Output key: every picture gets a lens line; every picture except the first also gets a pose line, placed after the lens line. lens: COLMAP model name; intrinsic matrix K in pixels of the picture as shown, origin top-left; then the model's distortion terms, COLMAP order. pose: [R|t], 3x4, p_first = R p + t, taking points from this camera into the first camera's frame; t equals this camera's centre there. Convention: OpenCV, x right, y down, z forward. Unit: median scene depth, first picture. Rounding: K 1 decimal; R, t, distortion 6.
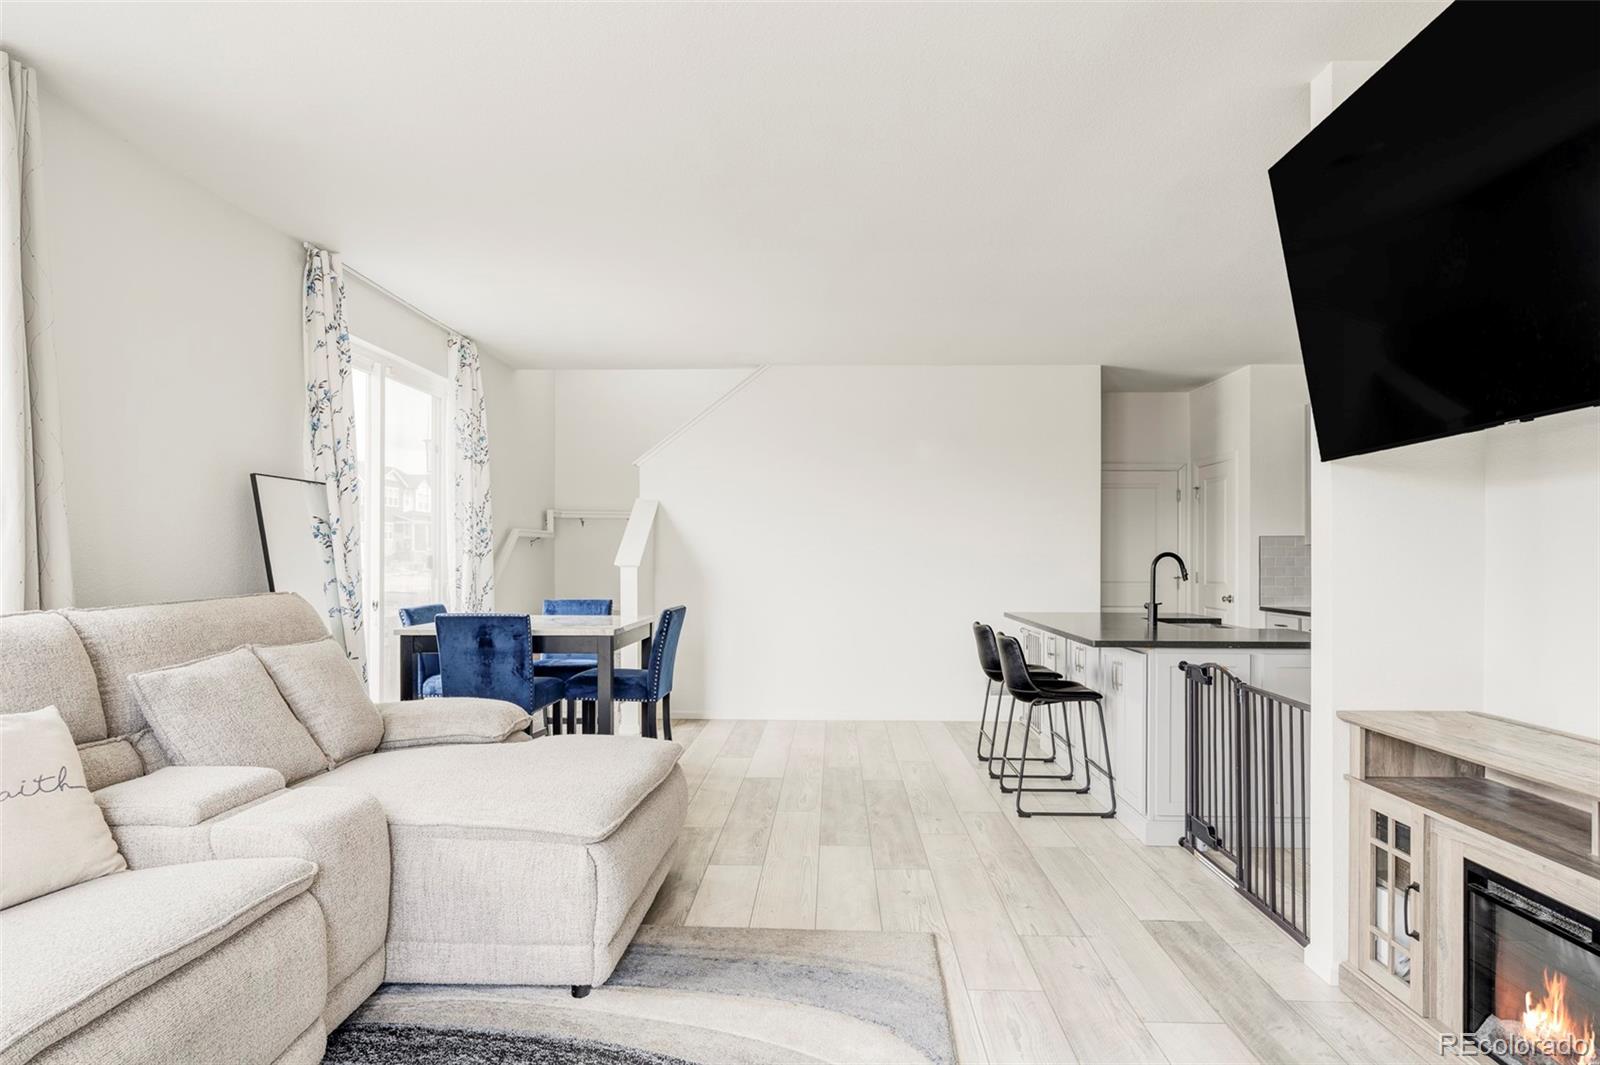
lens RADIAL K [[908.9, 0, 803.3], [0, 908.9, 557.8], [0, 0, 1]] dist [-0.006655, 0.000282]
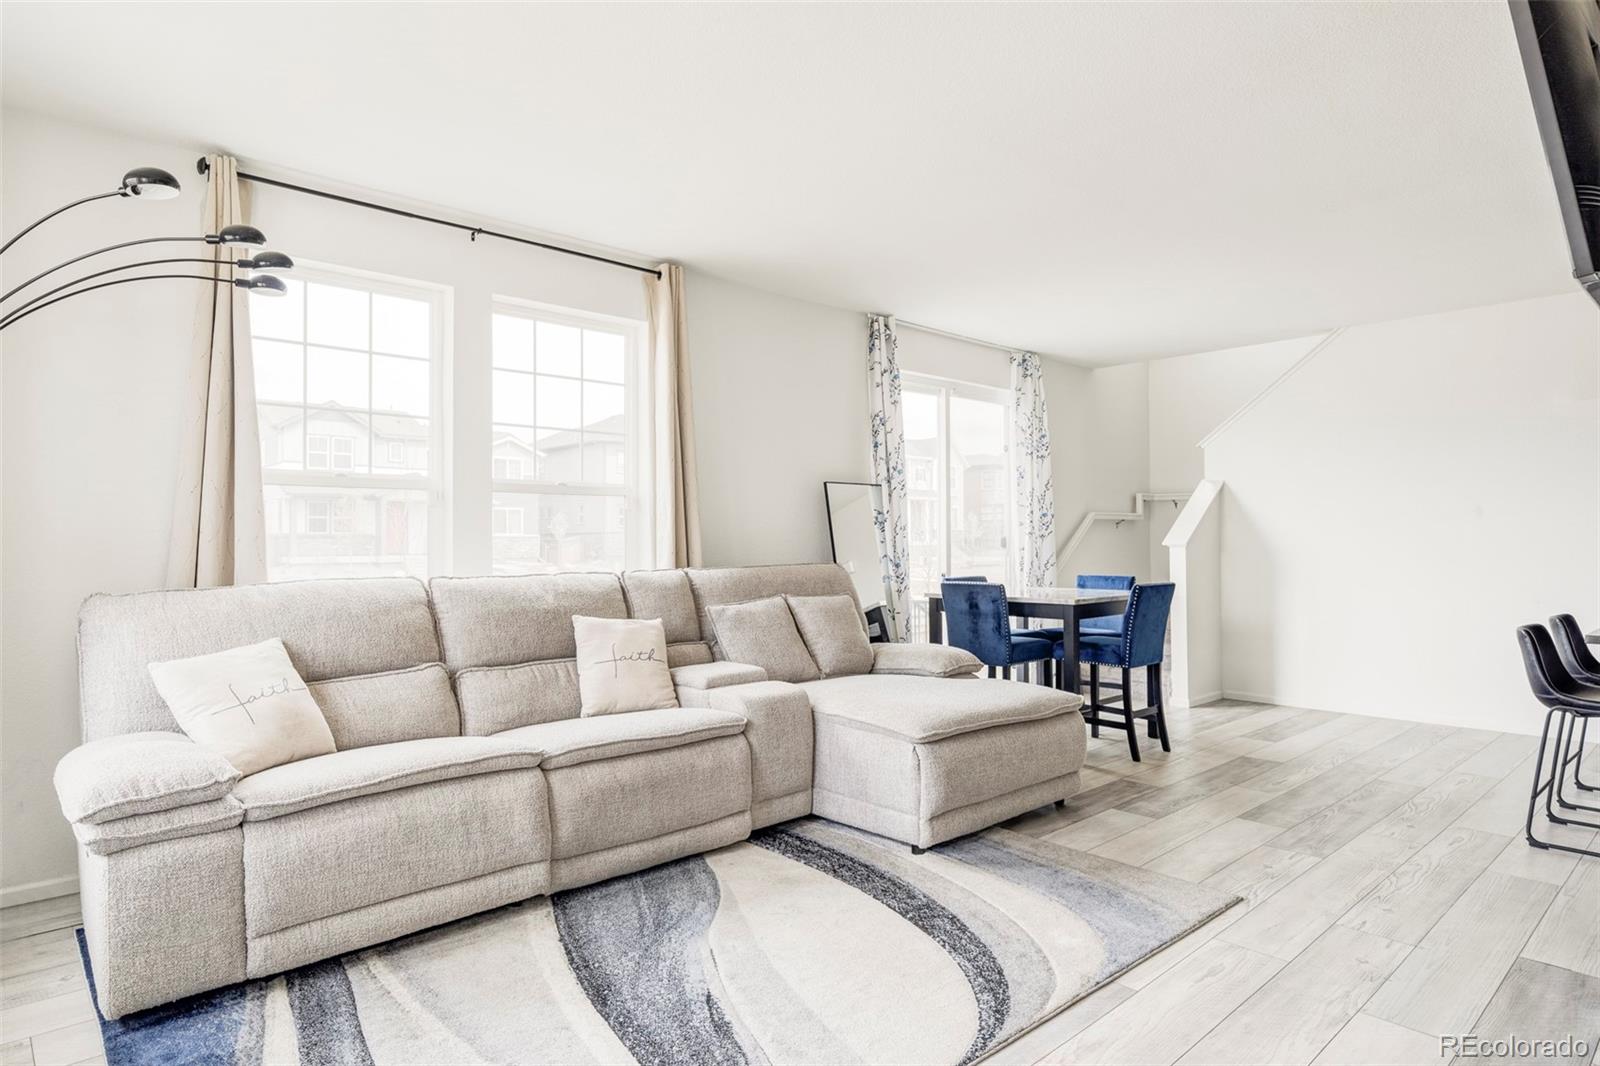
lens RADIAL K [[910.5, 0, 800.0], [0, 910.5, 533.0], [0, 0, 1]] dist [-0.004489, 0.001052]
pose [[0.703448, -0.010783, -0.710665, 0.381453], [0.005416, 0.999937, -0.009810, 0.003756], [0.710726, 0.003052, 0.703462, -0.064405]]
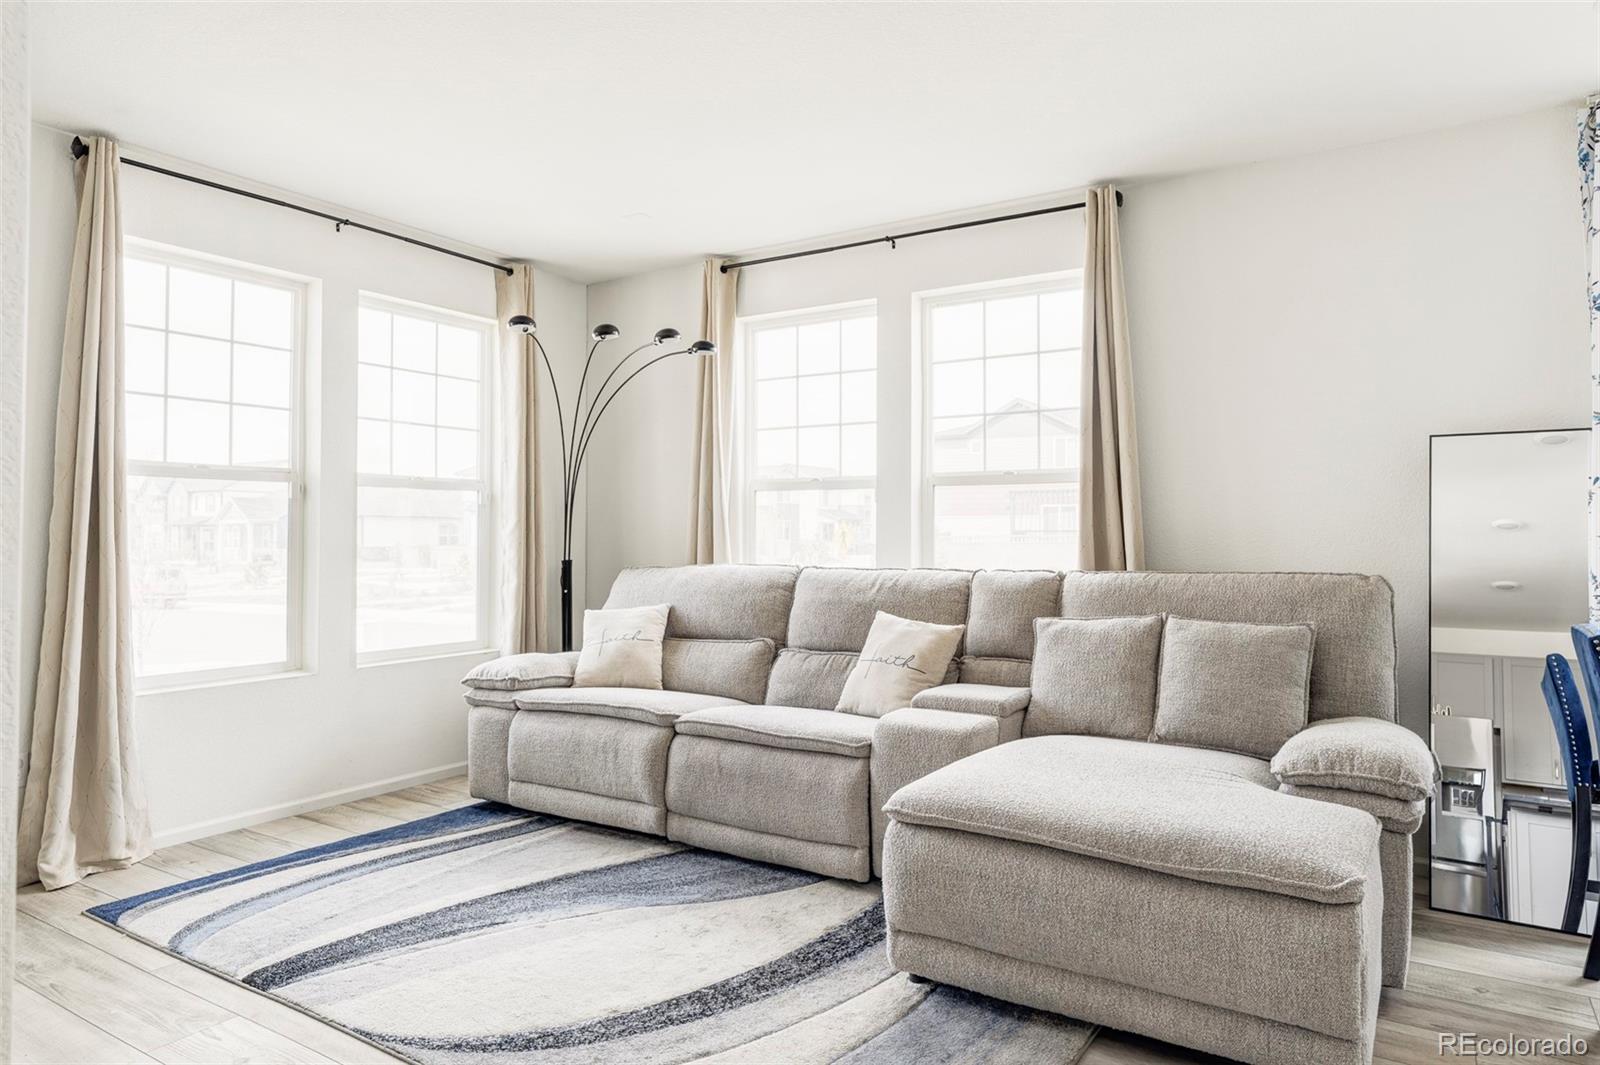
lens RADIAL K [[998.1, 0, 804.5], [0, 998.1, 519.3], [0, 0, 1]] dist [-0.003291, -0.002184]
pose [[-0.505909, -0.019393, -0.862369, 0.459708], [-0.003531, 0.999785, -0.020412, 0.006534], [0.862579, -0.007281, -0.505869, 0.887048]]
